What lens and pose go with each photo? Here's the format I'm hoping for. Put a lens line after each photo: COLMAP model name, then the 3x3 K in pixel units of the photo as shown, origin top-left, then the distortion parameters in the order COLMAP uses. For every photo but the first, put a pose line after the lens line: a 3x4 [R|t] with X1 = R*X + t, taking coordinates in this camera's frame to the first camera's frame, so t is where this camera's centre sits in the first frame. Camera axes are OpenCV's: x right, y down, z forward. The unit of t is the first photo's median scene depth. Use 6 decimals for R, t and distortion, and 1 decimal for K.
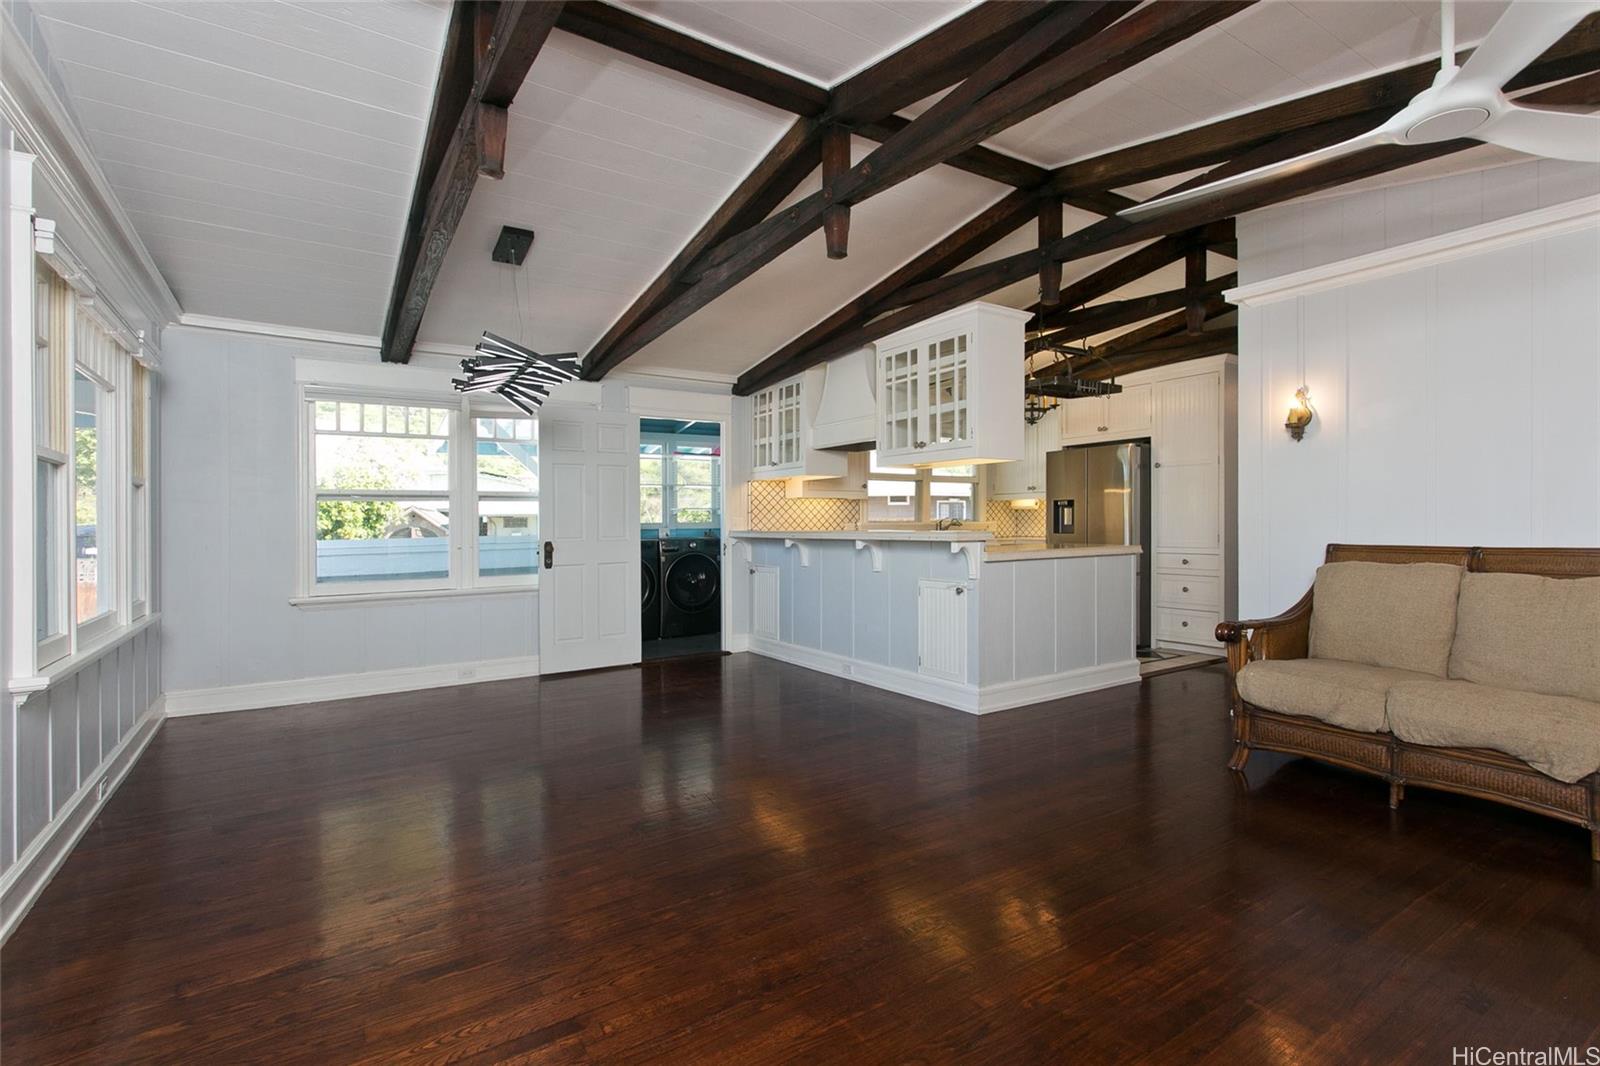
lens RADIAL K [[750.7, 0, 796.6], [0, 750.7, 525.7], [0, 0, 1]] dist [-0.002125, 0.000214]
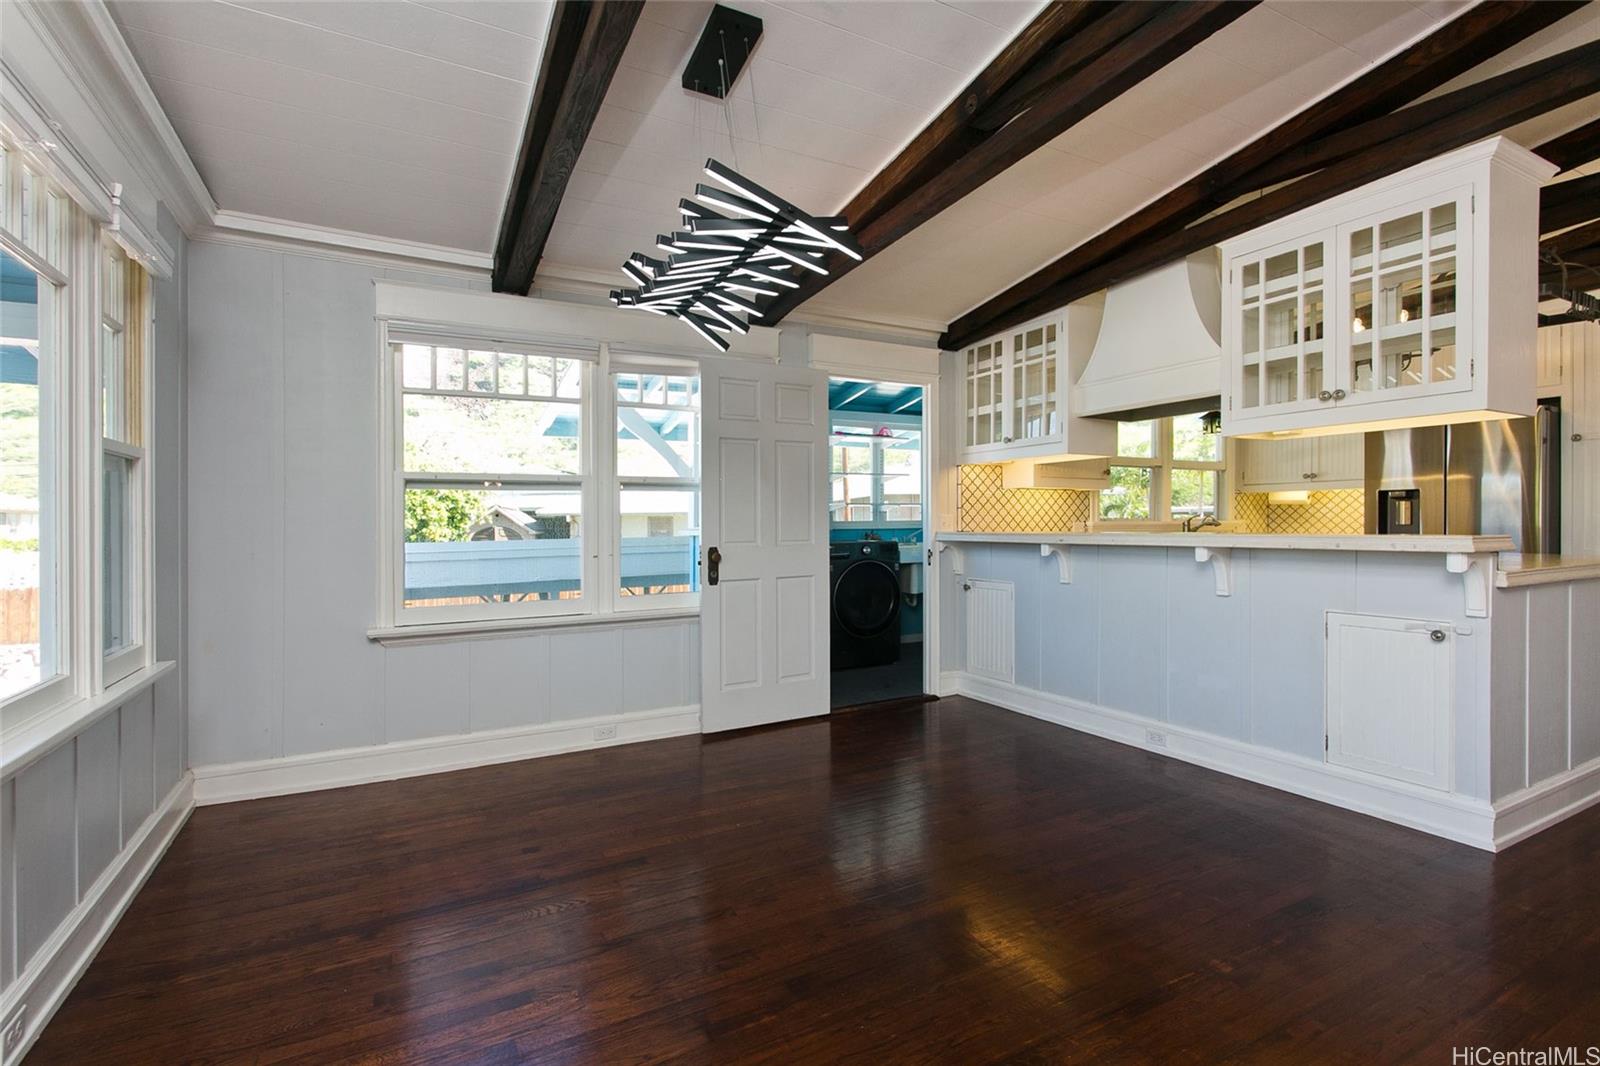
lens RADIAL K [[750.7, 0, 796.6], [0, 750.7, 525.7], [0, 0, 1]] dist [-0.002125, 0.000214]
pose [[0.996485, 0.001252, -0.083760, -0.174629], [-0.001249, 0.999999, 0.000085, 0.000416], [0.083760, 0.000020, 0.996486, 0.268212]]
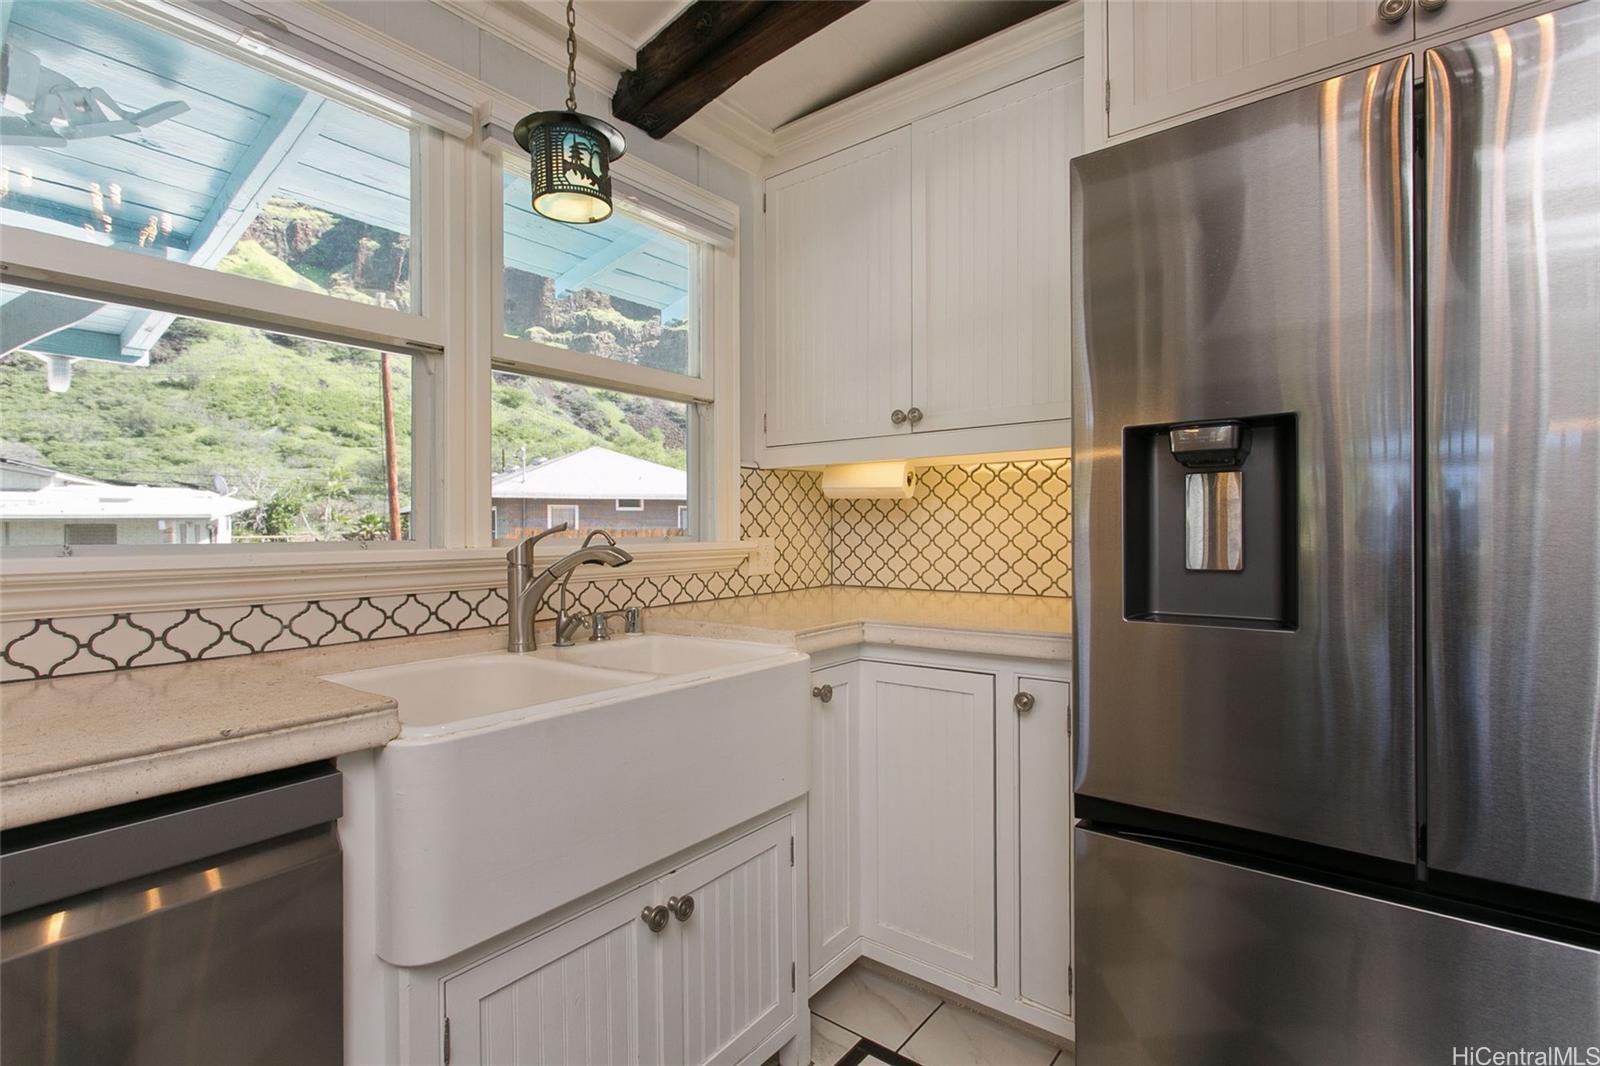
lens RADIAL K [[750.7, 0, 796.6], [0, 750.7, 525.7], [0, 0, 1]] dist [-0.002125, 0.000214]
pose [[0.947782, 0.004077, 0.318894, 0.245633], [-0.000040, 0.999920, -0.012666, -0.010431], [-0.318920, 0.011992, 0.947706, 0.977389]]
